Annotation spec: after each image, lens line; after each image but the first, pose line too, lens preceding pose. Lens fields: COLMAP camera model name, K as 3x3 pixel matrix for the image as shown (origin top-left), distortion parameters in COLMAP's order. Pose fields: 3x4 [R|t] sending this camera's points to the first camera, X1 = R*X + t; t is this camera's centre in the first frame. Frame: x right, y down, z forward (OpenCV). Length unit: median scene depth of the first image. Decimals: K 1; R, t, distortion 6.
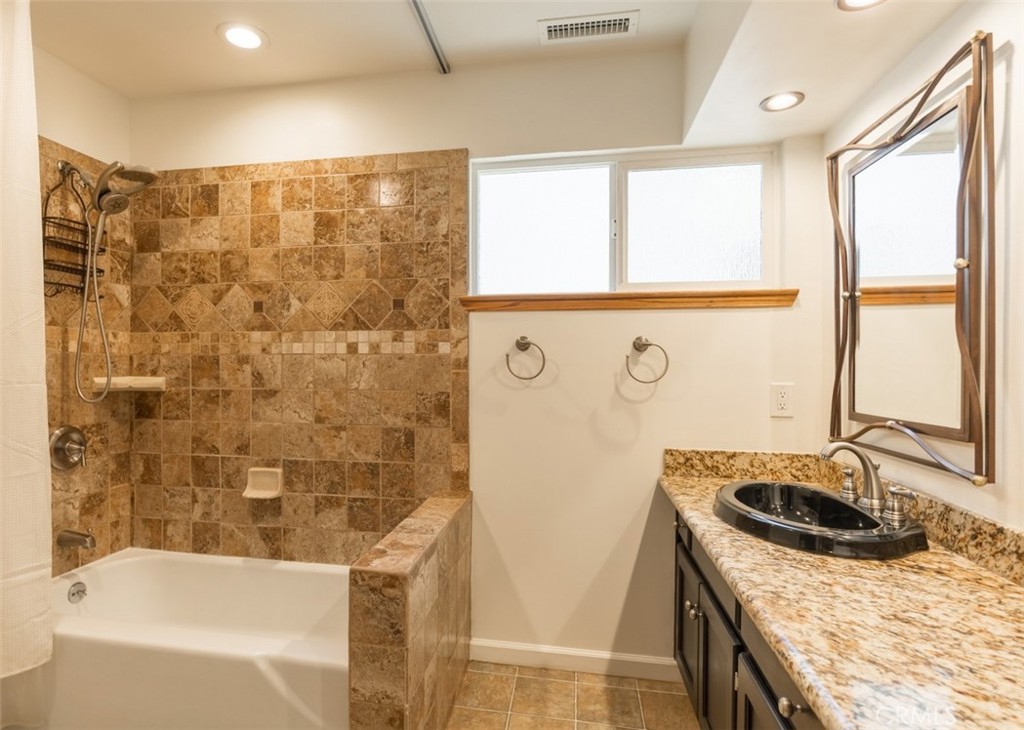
lens RADIAL K [[574.7, 0, 465.0], [0, 574.7, 368.5], [0, 0, 1]] dist [-0.002676, -0.000815]
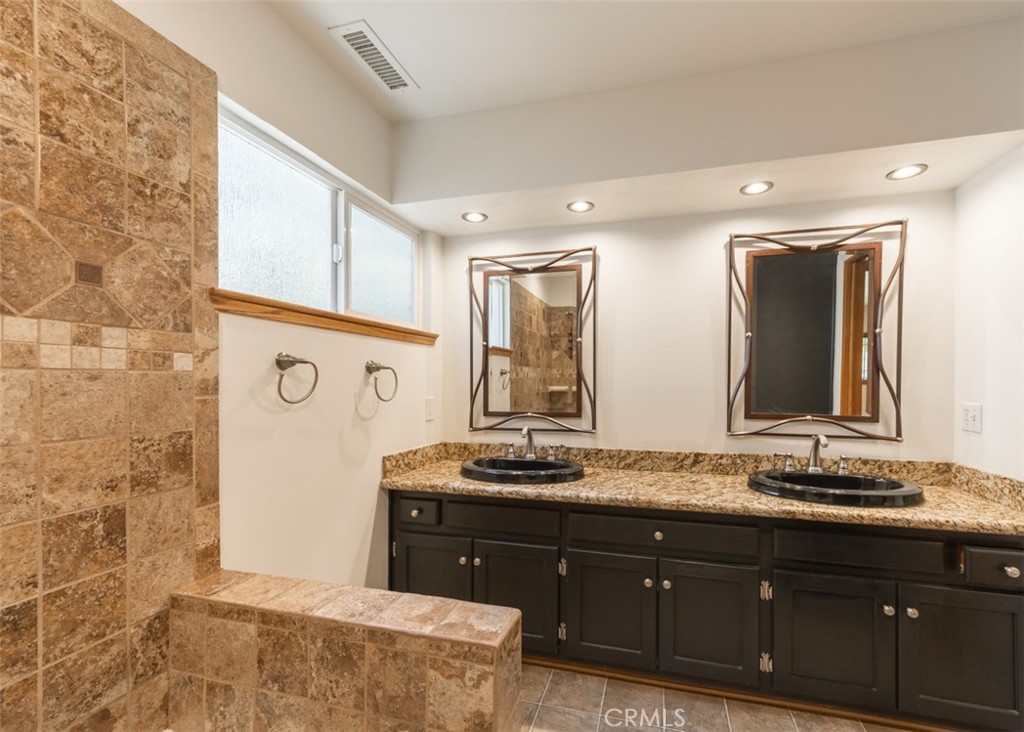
lens RADIAL K [[472.9, 0, 518.3], [0, 472.9, 387.0], [0, 0, 1]] dist [0.009347, 0.000001]
pose [[0.044988, -0.012256, 0.998912, -0.543203], [0.011995, 0.999859, 0.011727, -0.010030], [-0.998915, 0.011454, 0.045129, 0.605988]]
